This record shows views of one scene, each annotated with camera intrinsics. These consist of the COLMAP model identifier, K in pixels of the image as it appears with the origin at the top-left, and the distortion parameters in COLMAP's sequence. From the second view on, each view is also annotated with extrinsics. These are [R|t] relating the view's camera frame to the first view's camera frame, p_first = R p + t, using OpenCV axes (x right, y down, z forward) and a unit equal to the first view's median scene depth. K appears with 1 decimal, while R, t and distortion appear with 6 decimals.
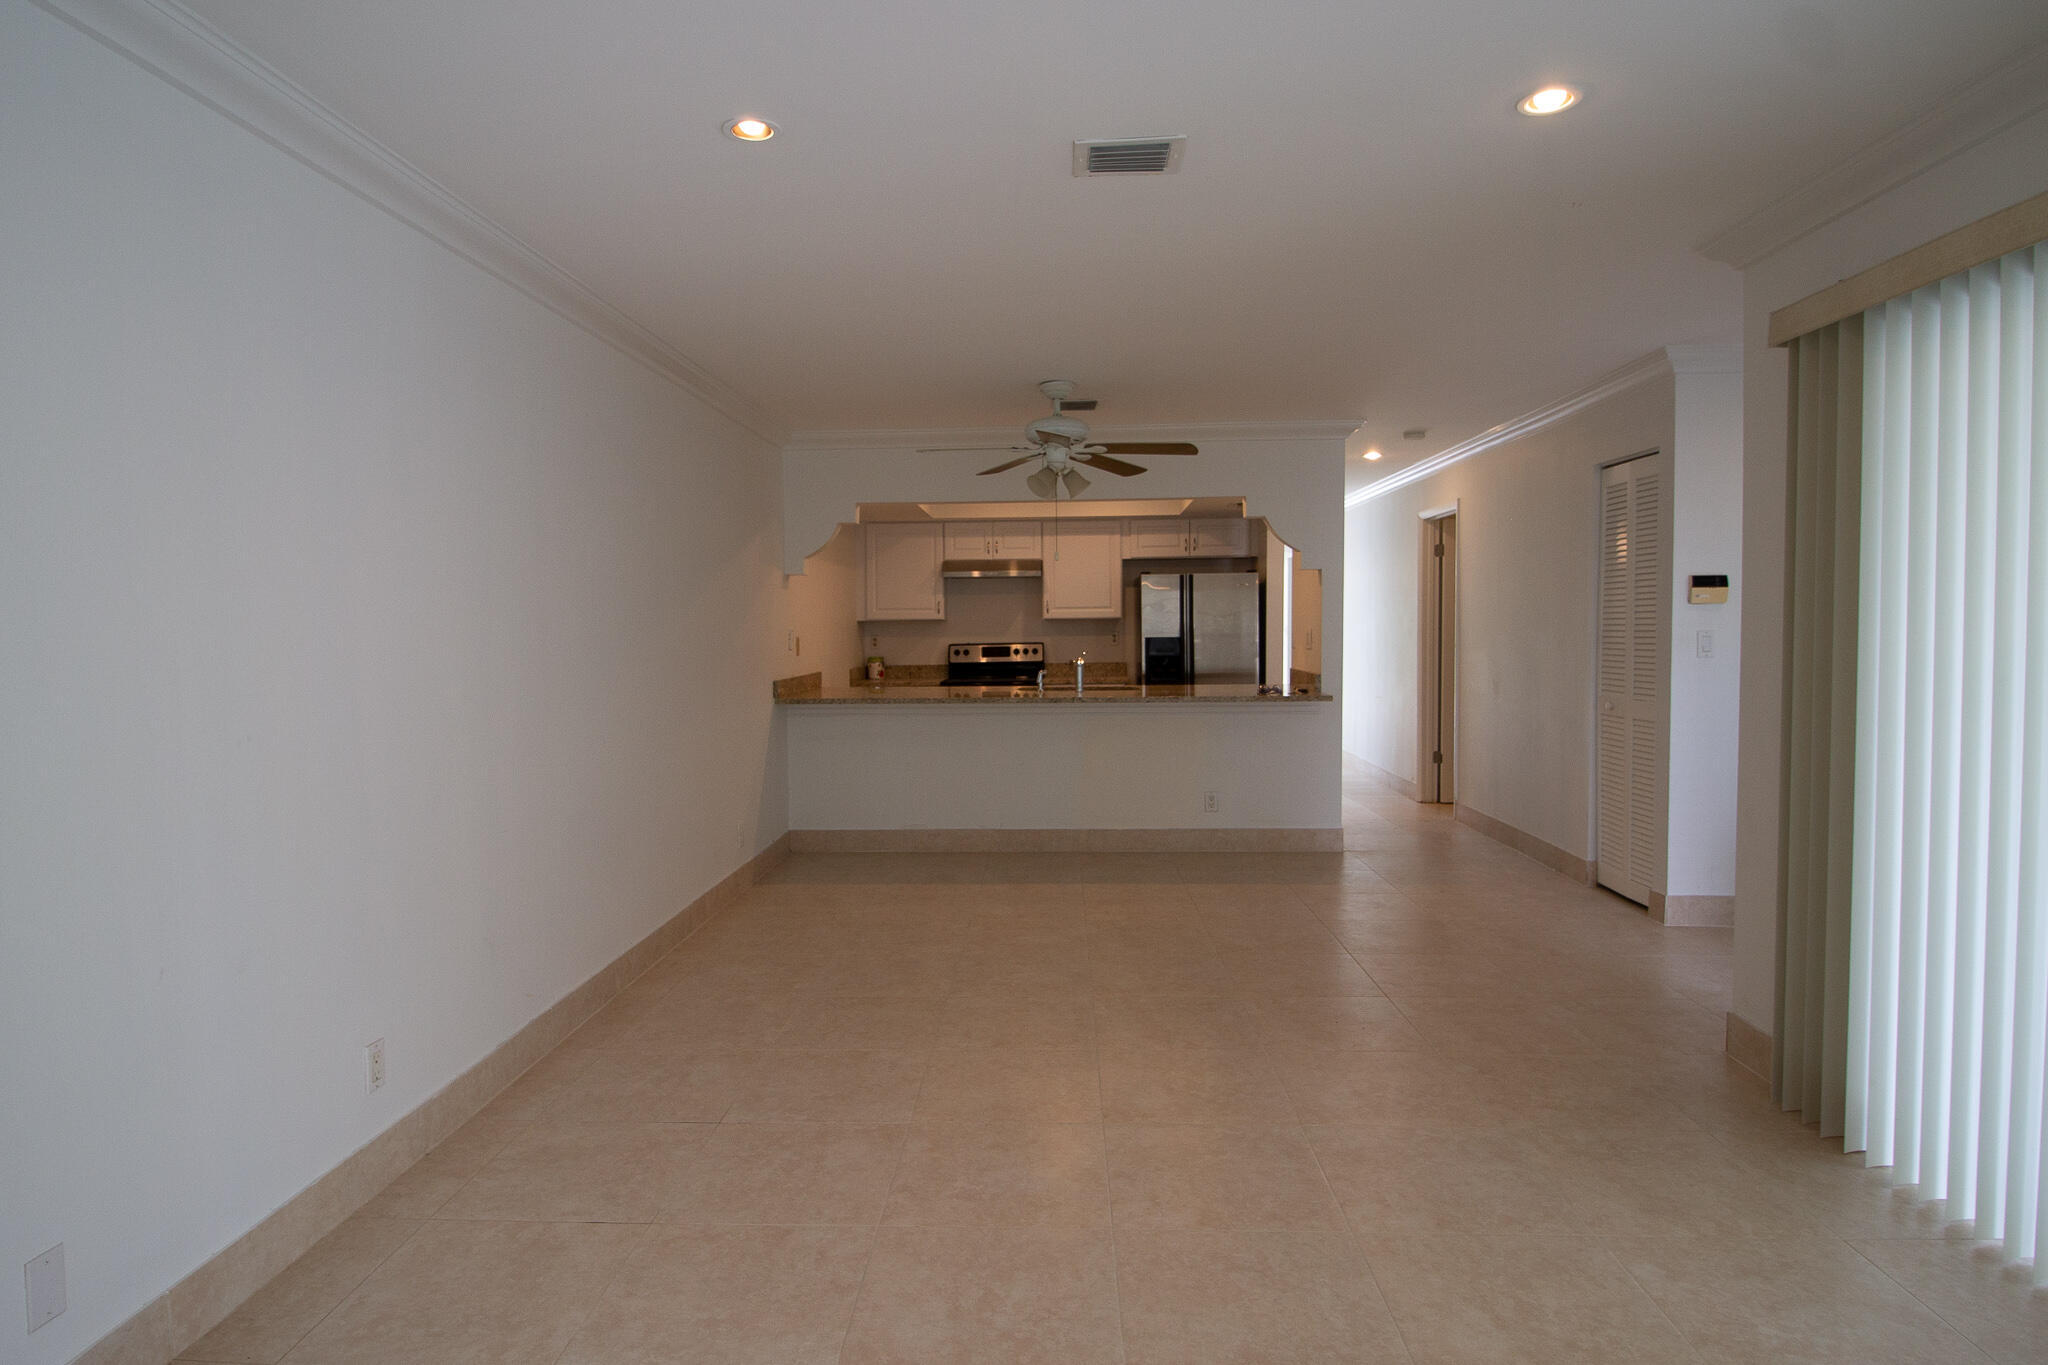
lens RADIAL K [[1026.0, 0, 1030.2], [0, 1026.0, 674.1], [0, 0, 1]] dist [-0.000464, -0.001014]
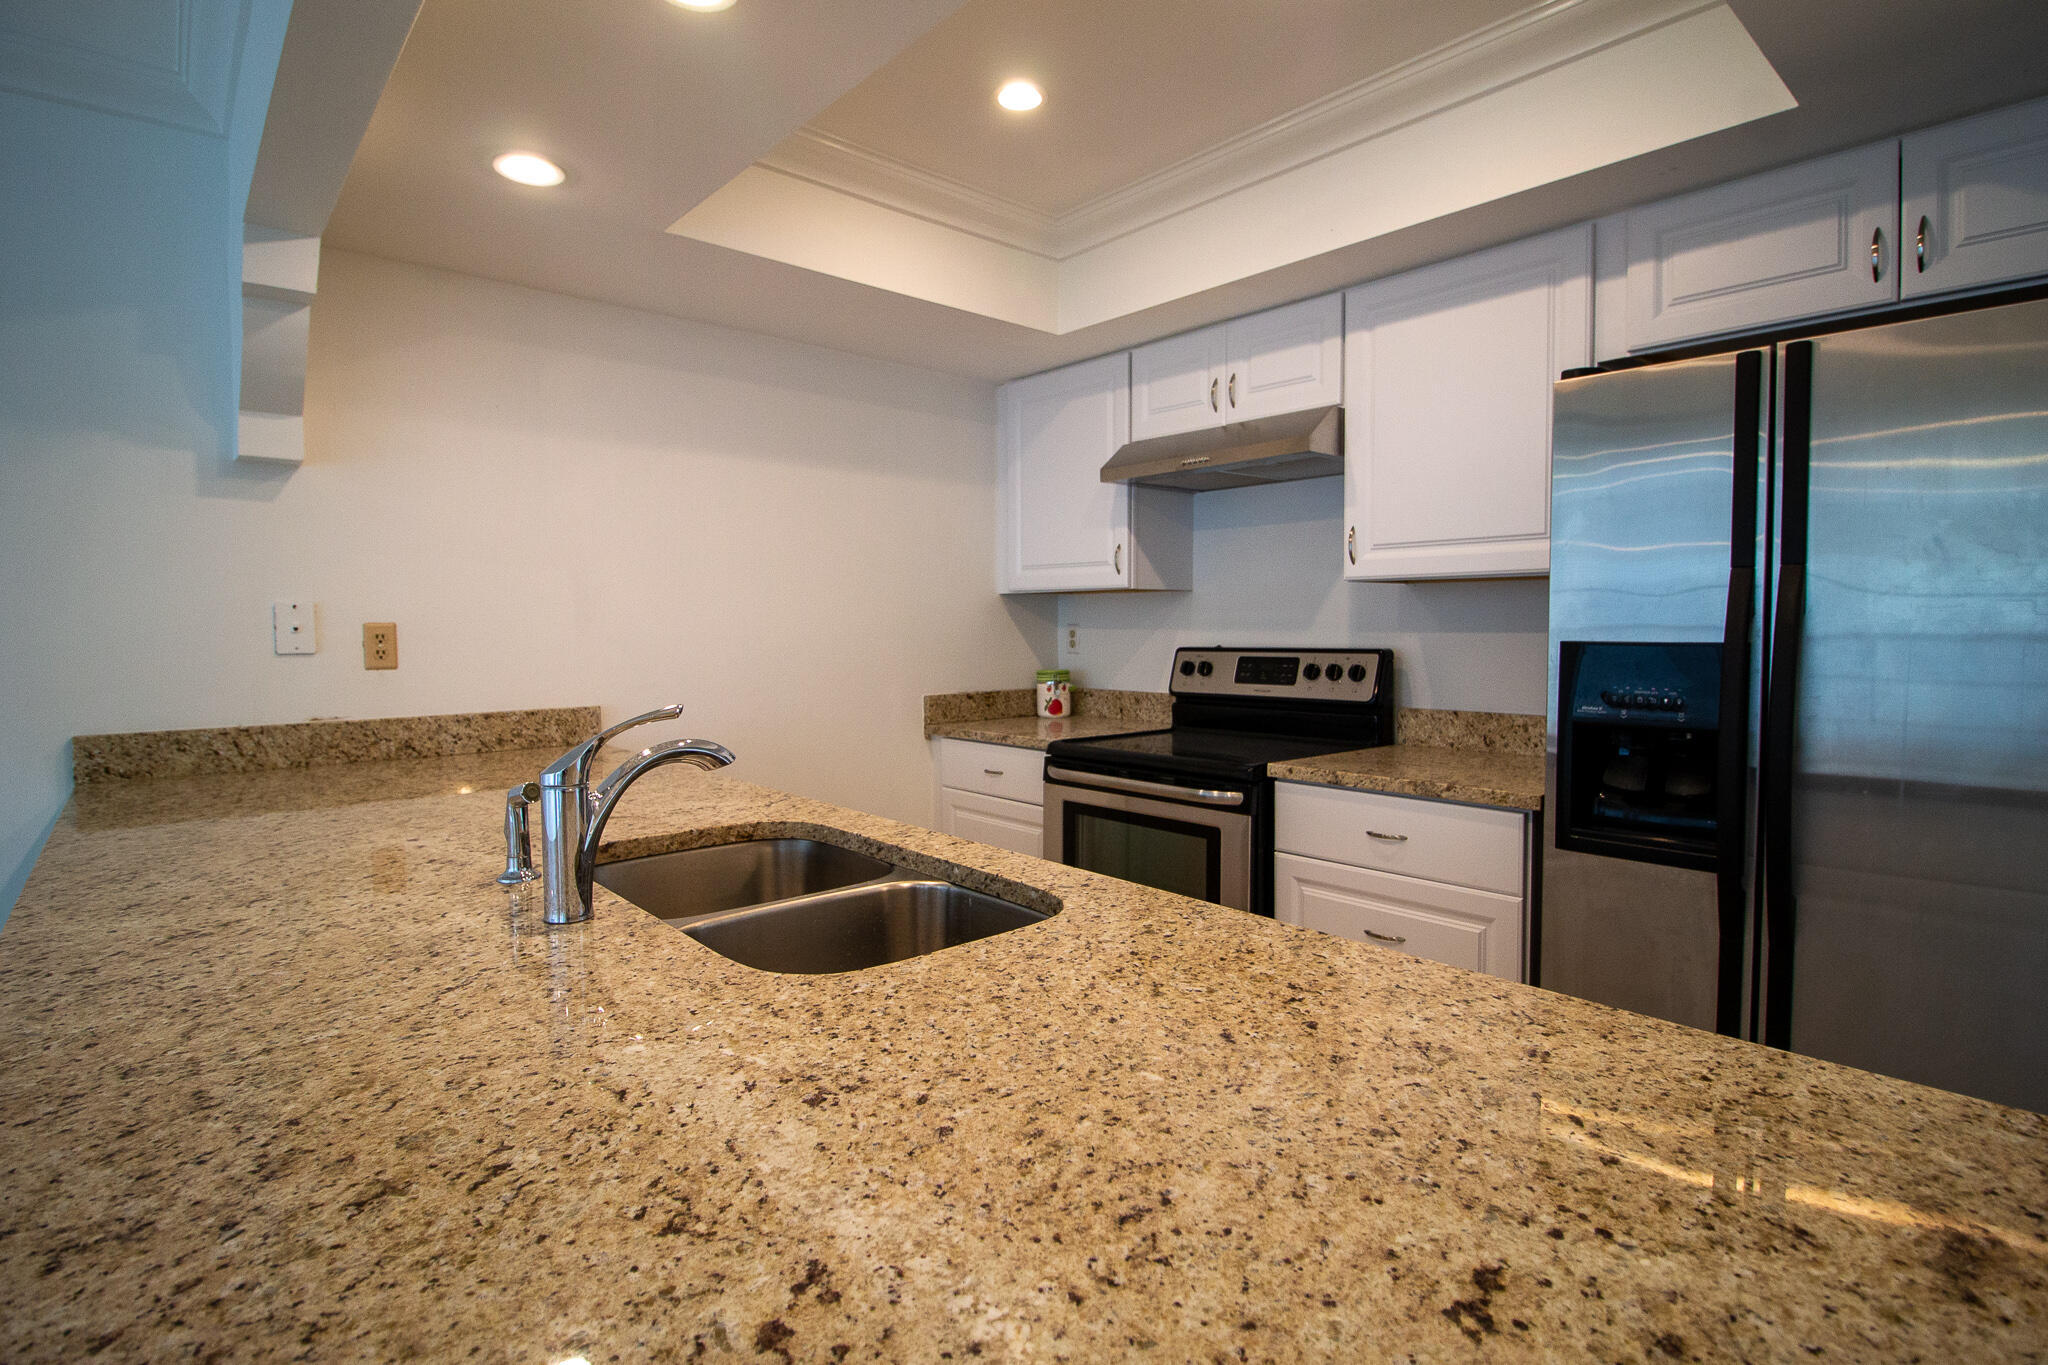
lens RADIAL K [[1026.0, 0, 1030.2], [0, 1026.0, 674.1], [0, 0, 1]] dist [-0.000464, -0.001014]
pose [[0.693793, 0.043100, -0.718883, 0.187711], [-0.034957, 0.999046, 0.026160, -0.027867], [0.719325, 0.006980, 0.694638, 0.684592]]
